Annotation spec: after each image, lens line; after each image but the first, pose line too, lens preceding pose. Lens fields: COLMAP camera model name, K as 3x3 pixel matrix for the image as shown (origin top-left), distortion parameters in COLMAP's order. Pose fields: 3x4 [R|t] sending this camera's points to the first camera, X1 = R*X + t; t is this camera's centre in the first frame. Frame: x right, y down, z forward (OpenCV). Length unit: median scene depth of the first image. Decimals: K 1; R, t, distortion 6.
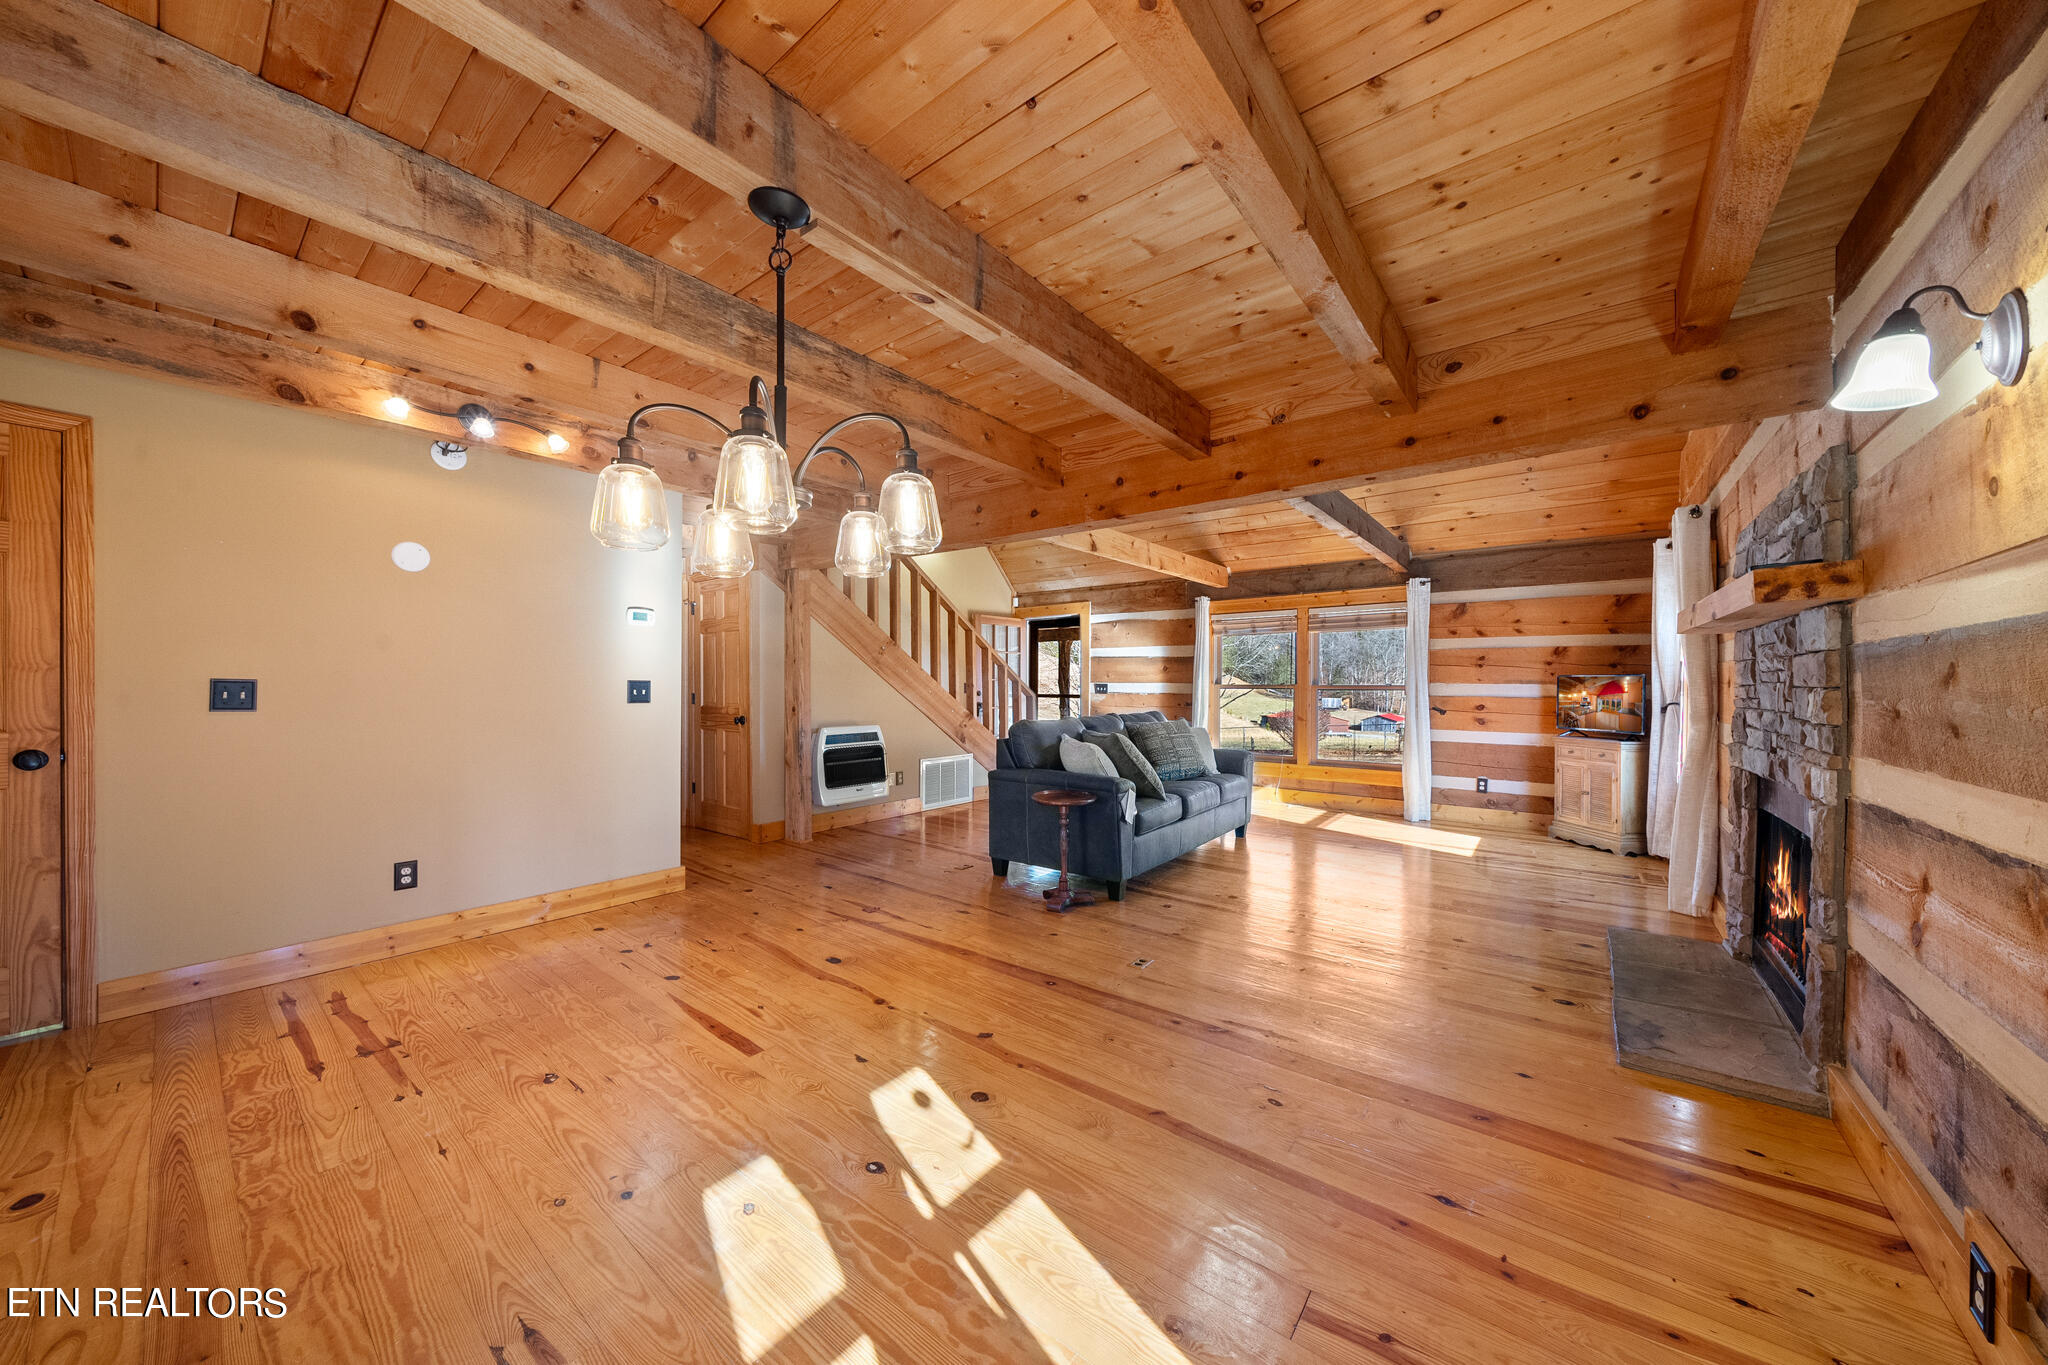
lens RADIAL K [[694.6, 0, 1026.5], [0, 694.6, 689.3], [0, 0, 1]] dist [-0.006228, -0.000496]
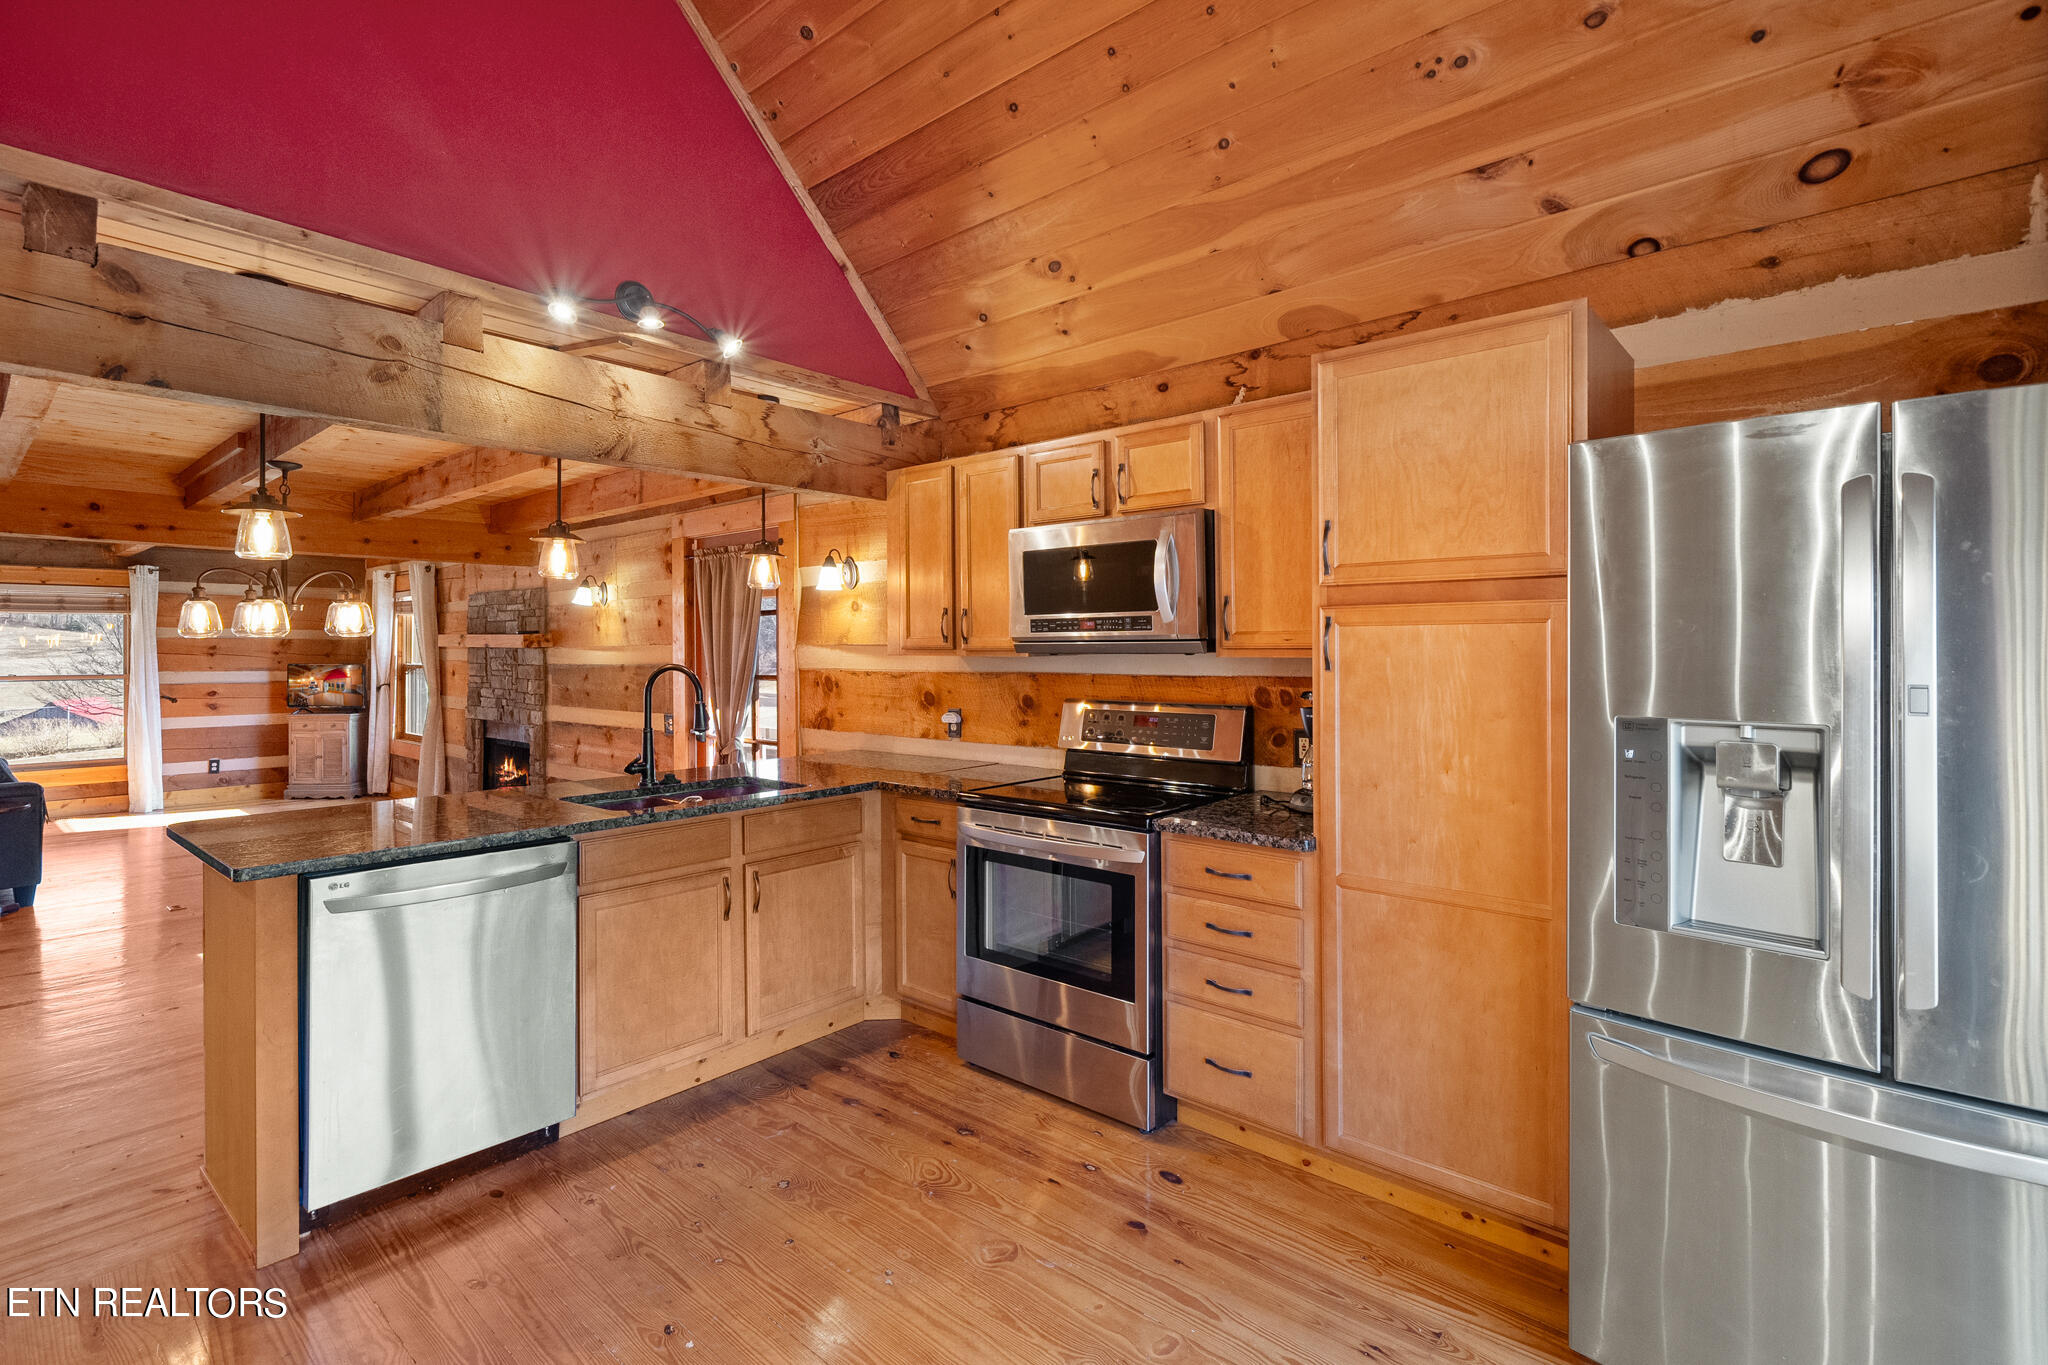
lens RADIAL K [[948.0, 0, 997.4], [0, 948.0, 652.5], [0, 0, 1]] dist [0.013479, -0.001077]
pose [[0.066926, -0.004572, 0.997747, -0.870719], [0.007493, 0.999964, 0.004080, -0.040350], [-0.997730, 0.007203, 0.066958, -0.366791]]
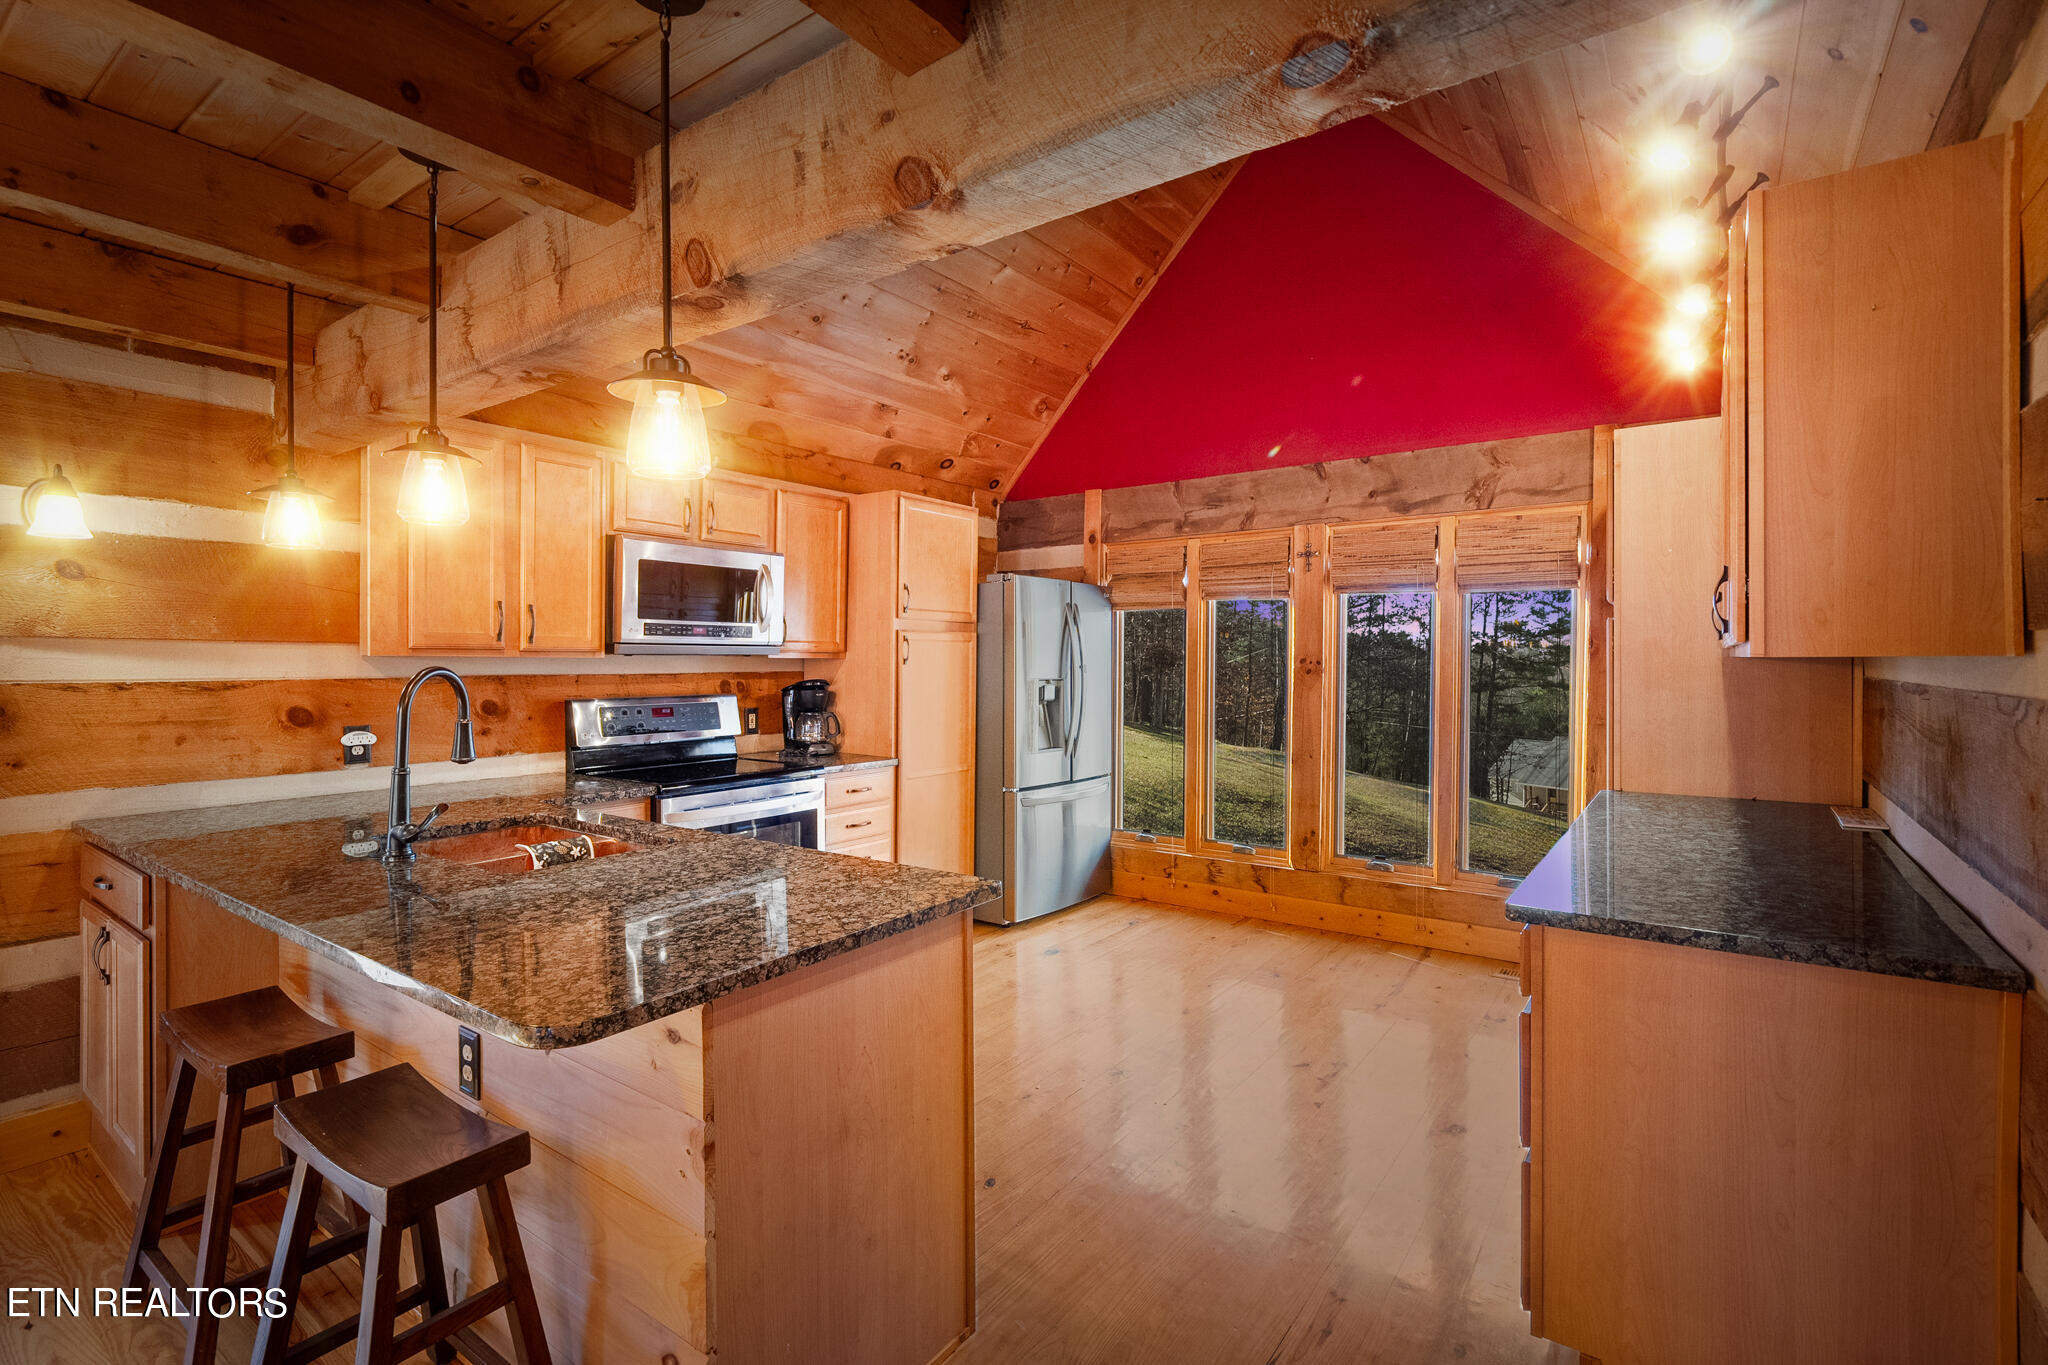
lens RADIAL K [[948.0, 0, 1019.5], [0, 948.0, 669.6], [0, 0, 1]] dist [0.013479, -0.001077]
pose [[-0.999221, -0.001294, -0.039454, -0.477617], [-0.001817, 0.999911, 0.013221, -0.035612], [0.039433, 0.013282, -0.999134, 0.358670]]
